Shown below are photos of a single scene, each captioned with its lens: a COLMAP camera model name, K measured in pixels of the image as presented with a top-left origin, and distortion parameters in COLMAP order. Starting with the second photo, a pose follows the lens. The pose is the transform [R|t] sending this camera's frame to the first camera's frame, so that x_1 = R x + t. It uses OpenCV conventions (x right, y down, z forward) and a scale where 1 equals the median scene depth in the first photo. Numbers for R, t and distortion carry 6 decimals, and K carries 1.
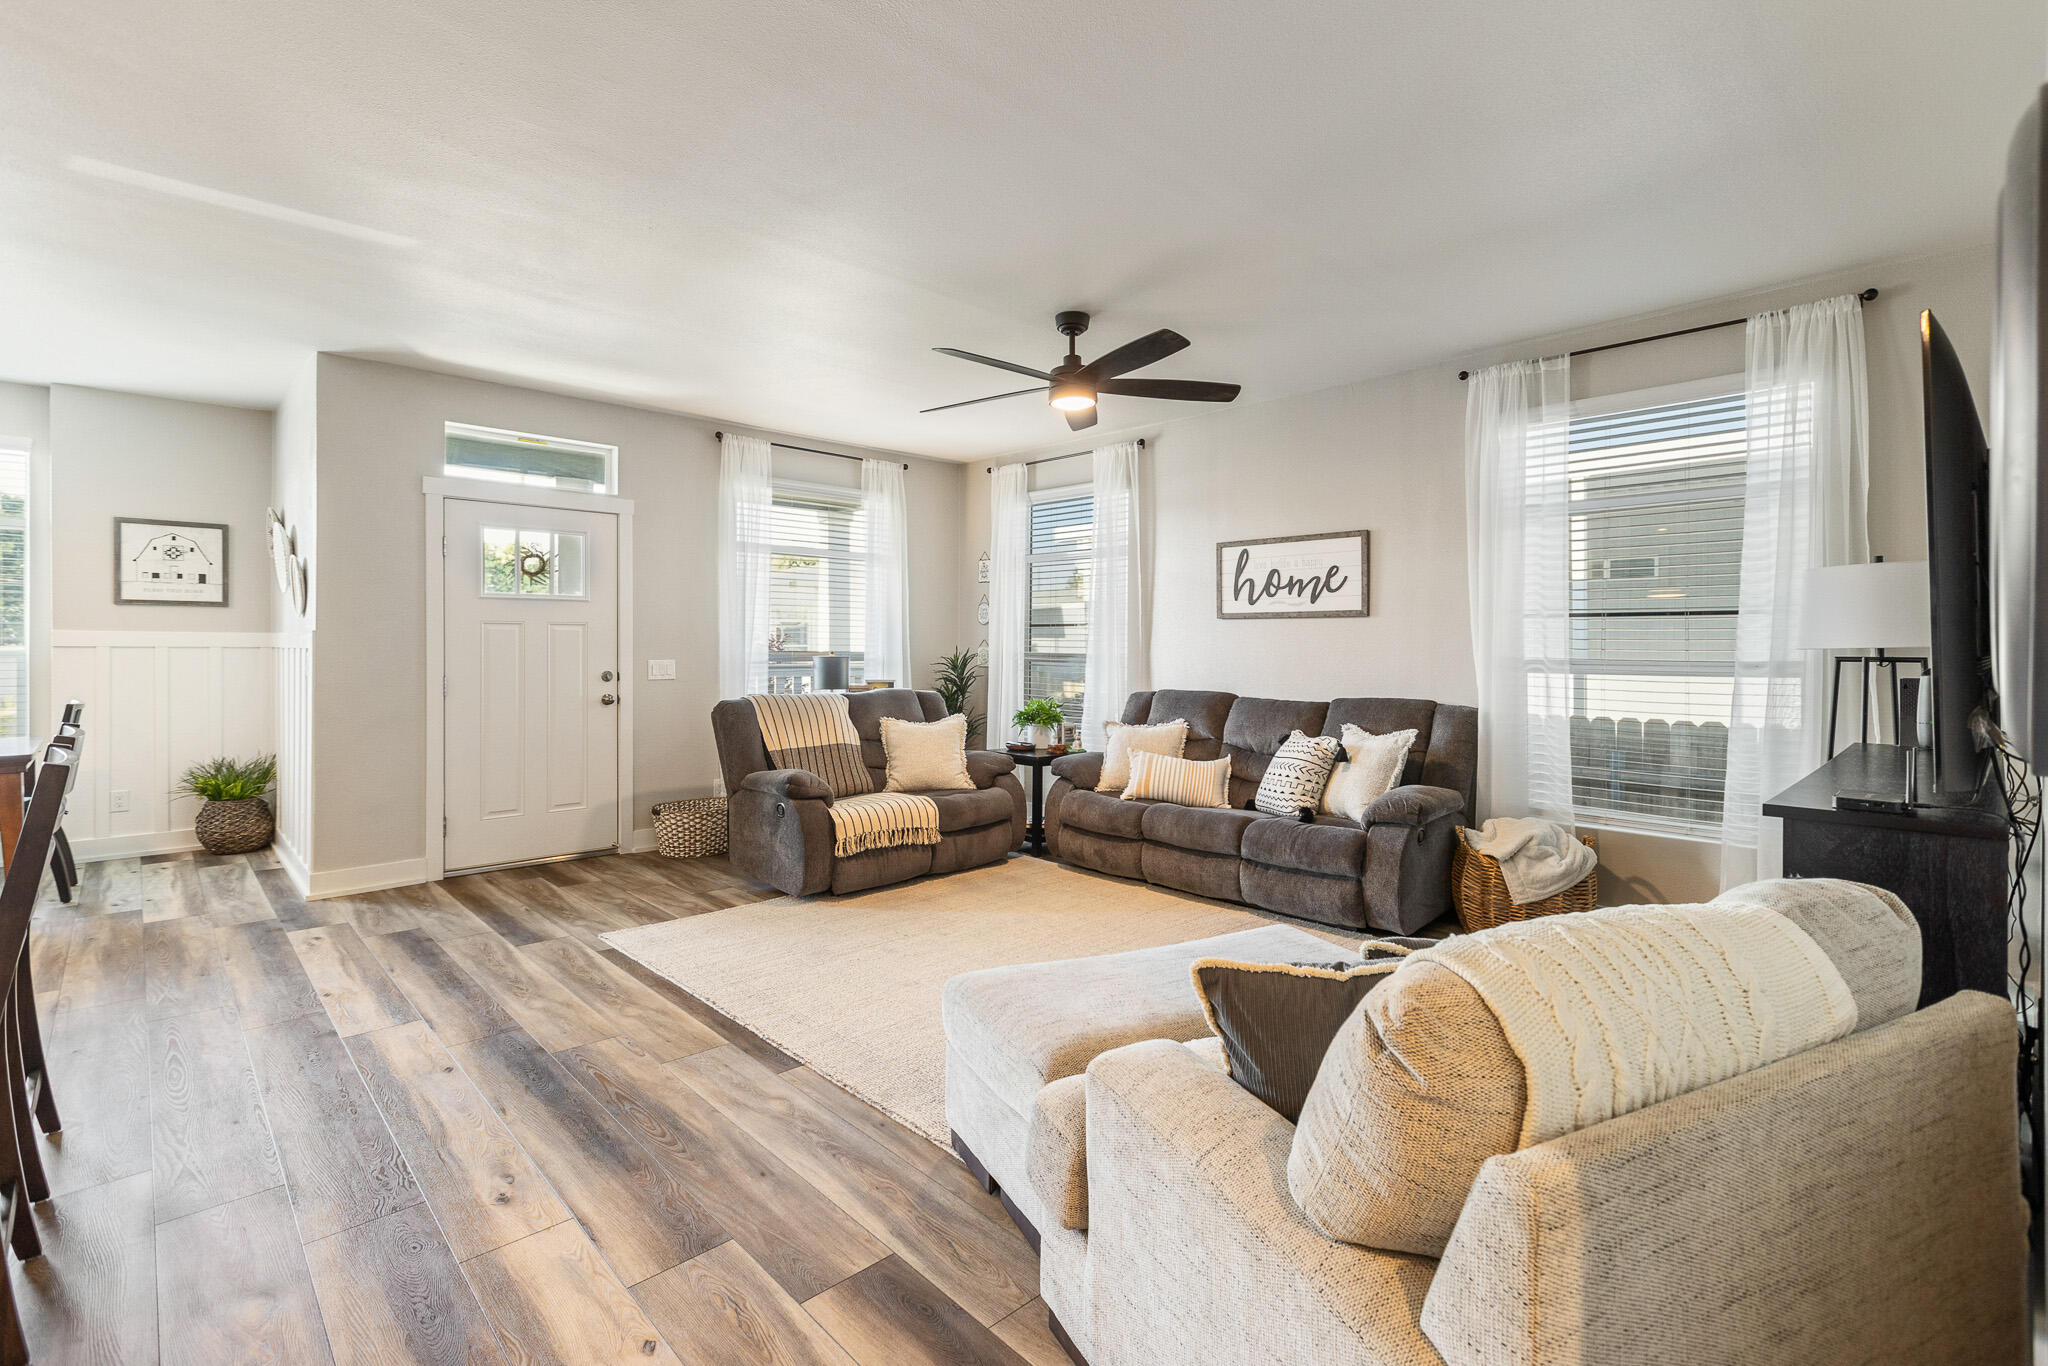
lens RADIAL K [[948.1, 0, 1031.2], [0, 948.1, 649.6], [0, 0, 1]] dist [0.003434, 0.001189]
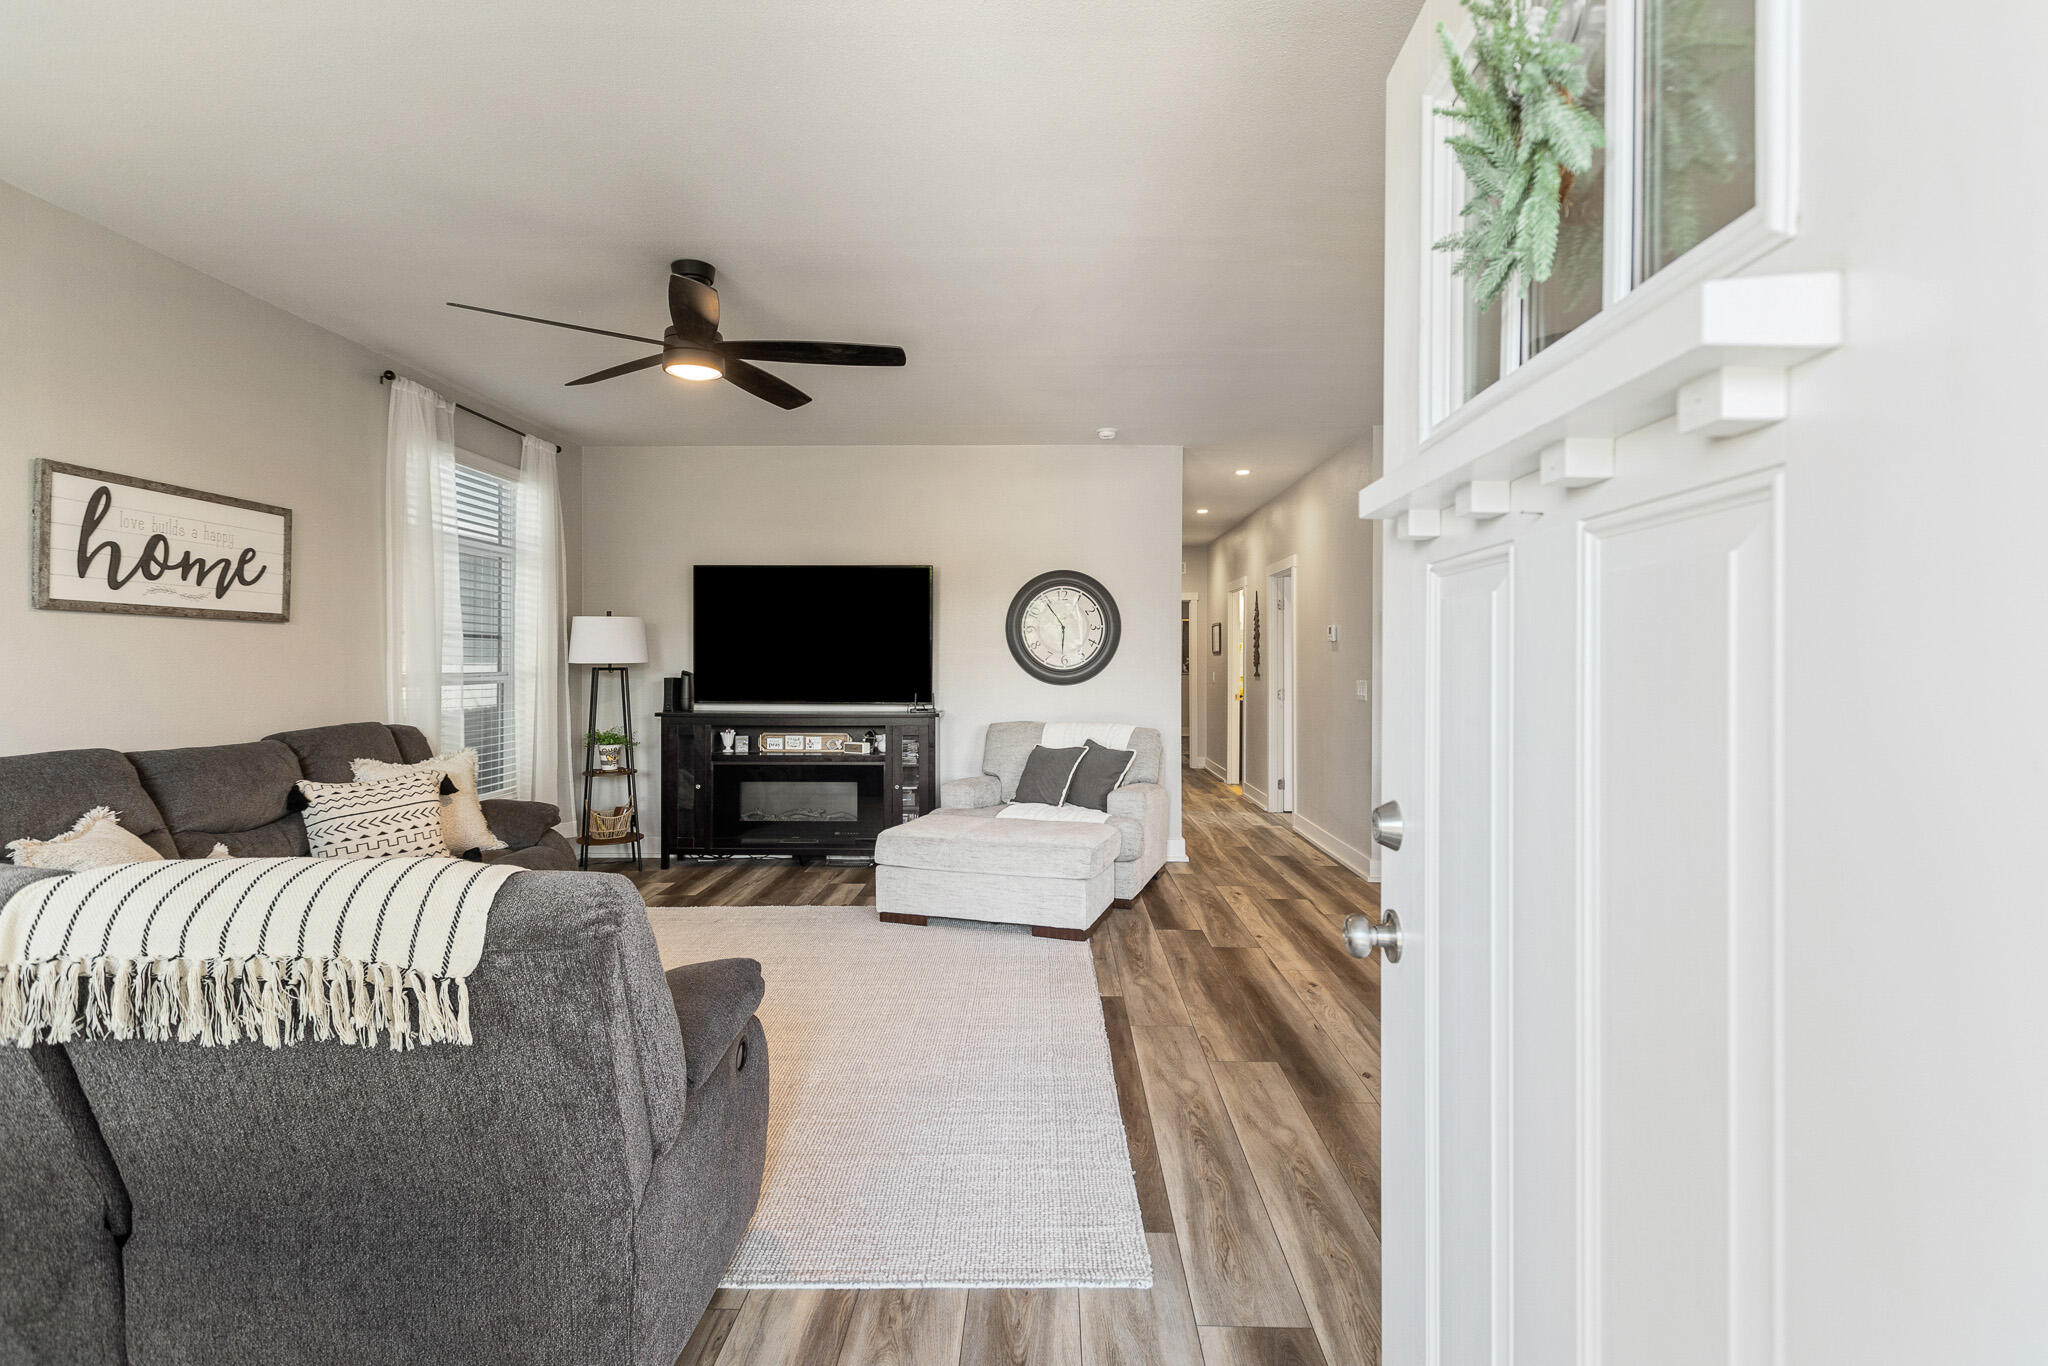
lens RADIAL K [[948.1, 0, 1027.5], [0, 948.1, 658.8], [0, 0, 1]] dist [0.003434, 0.001189]
pose [[-0.710703, -0.003232, 0.703484, -0.599382], [-0.001819, 0.999995, 0.002757, -0.009209], [-0.703489, 0.000680, -0.710705, 1.111556]]
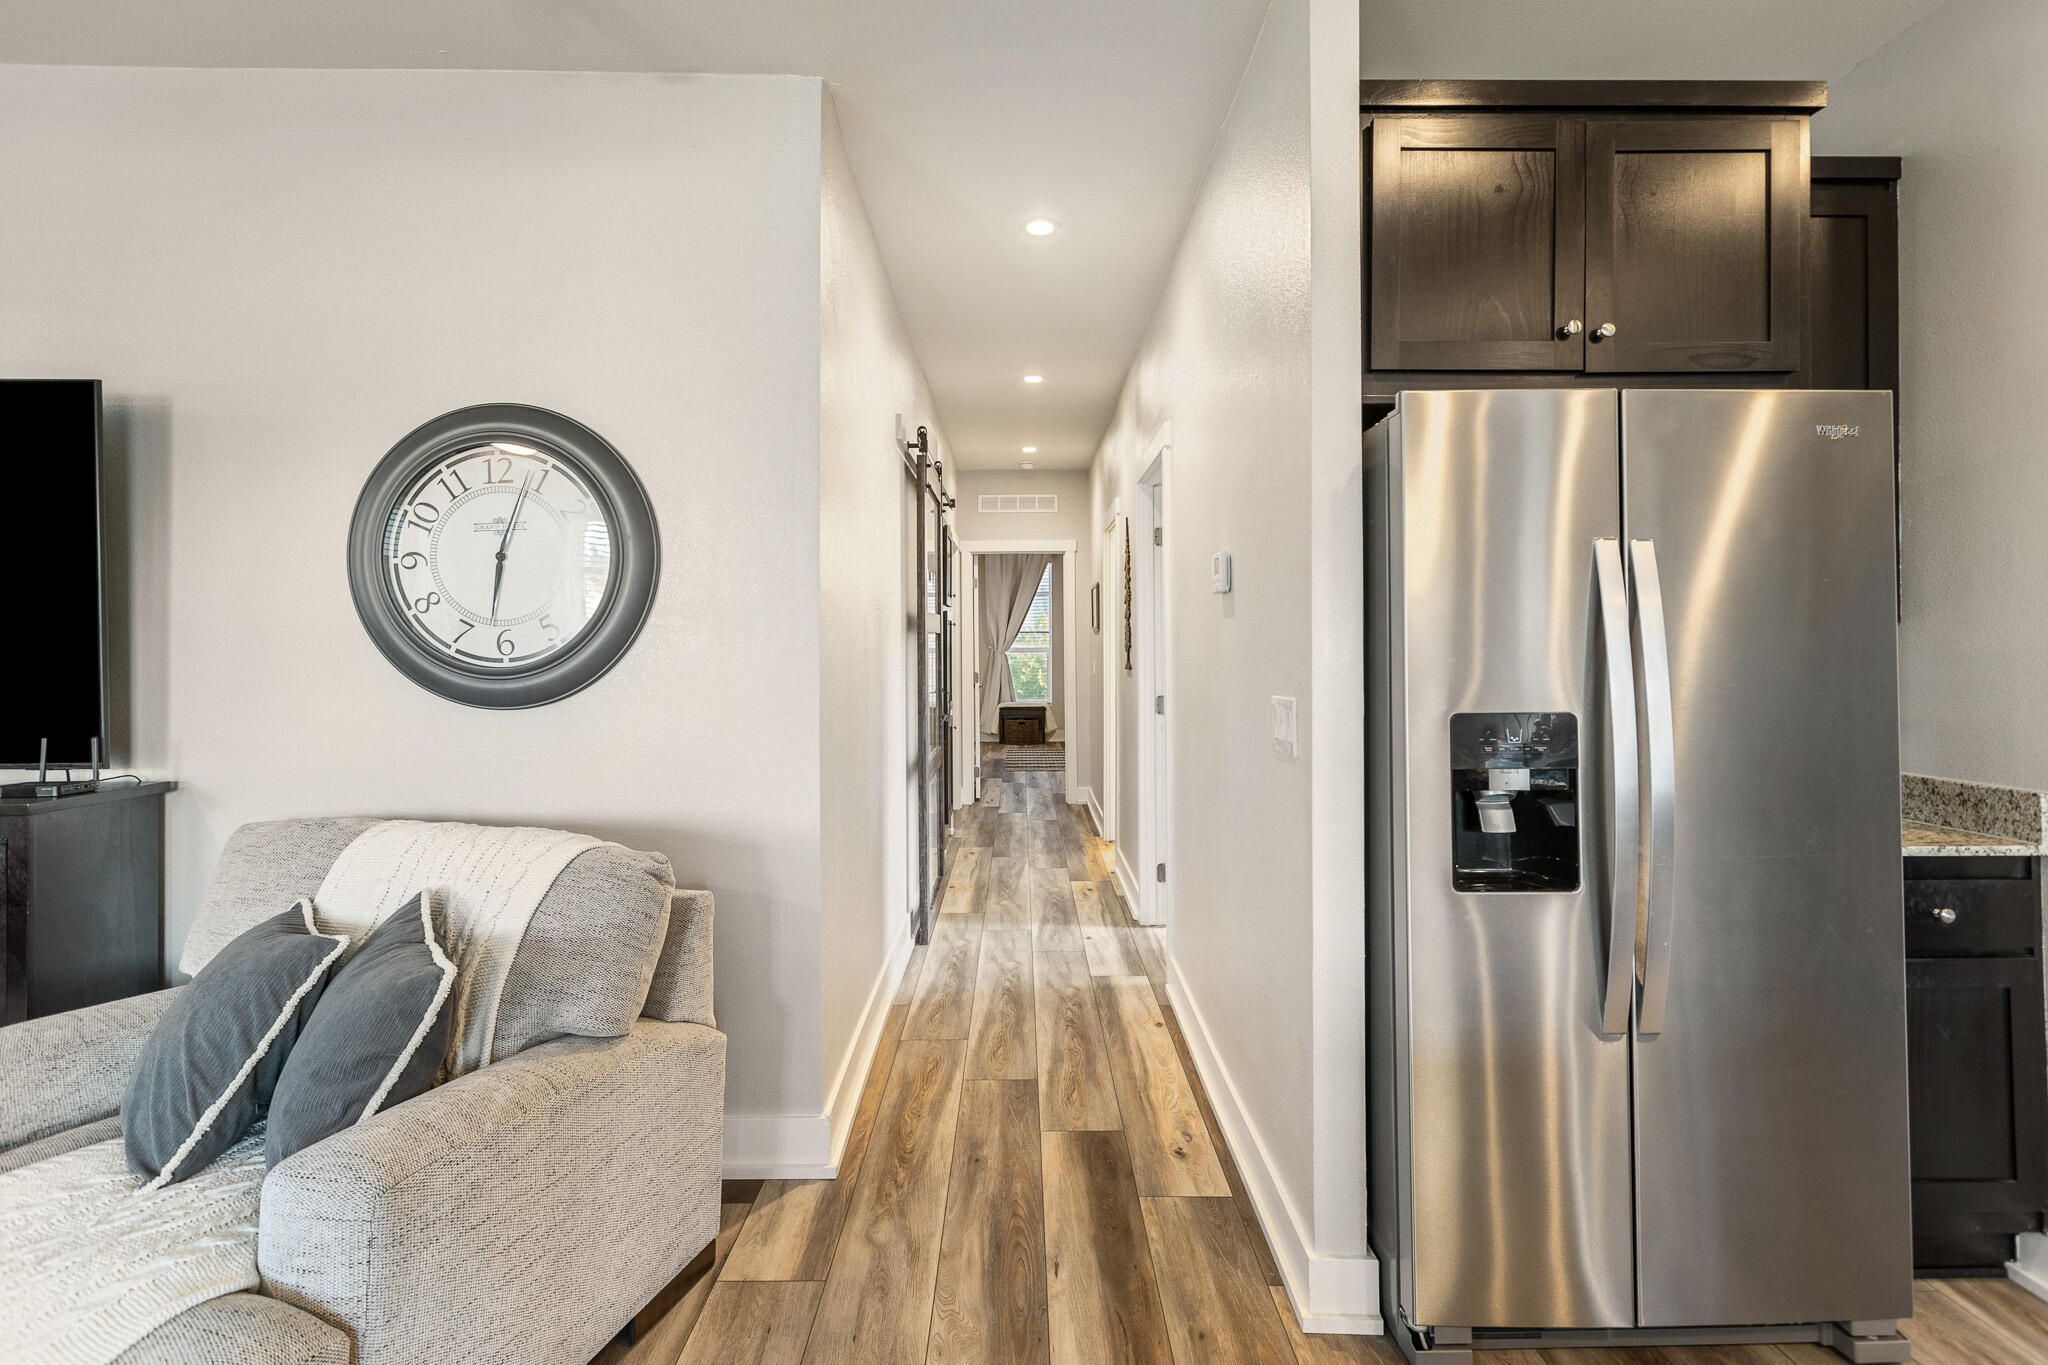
lens RADIAL K [[948.1, 0, 1028.0], [0, 948.1, 651.0], [0, 0, 1]] dist [0.003434, 0.001189]
pose [[-0.733129, -0.006055, 0.680063, -0.272884], [0.003282, 0.999917, 0.012442, -0.004815], [-0.680082, 0.011354, -0.733048, 0.377750]]
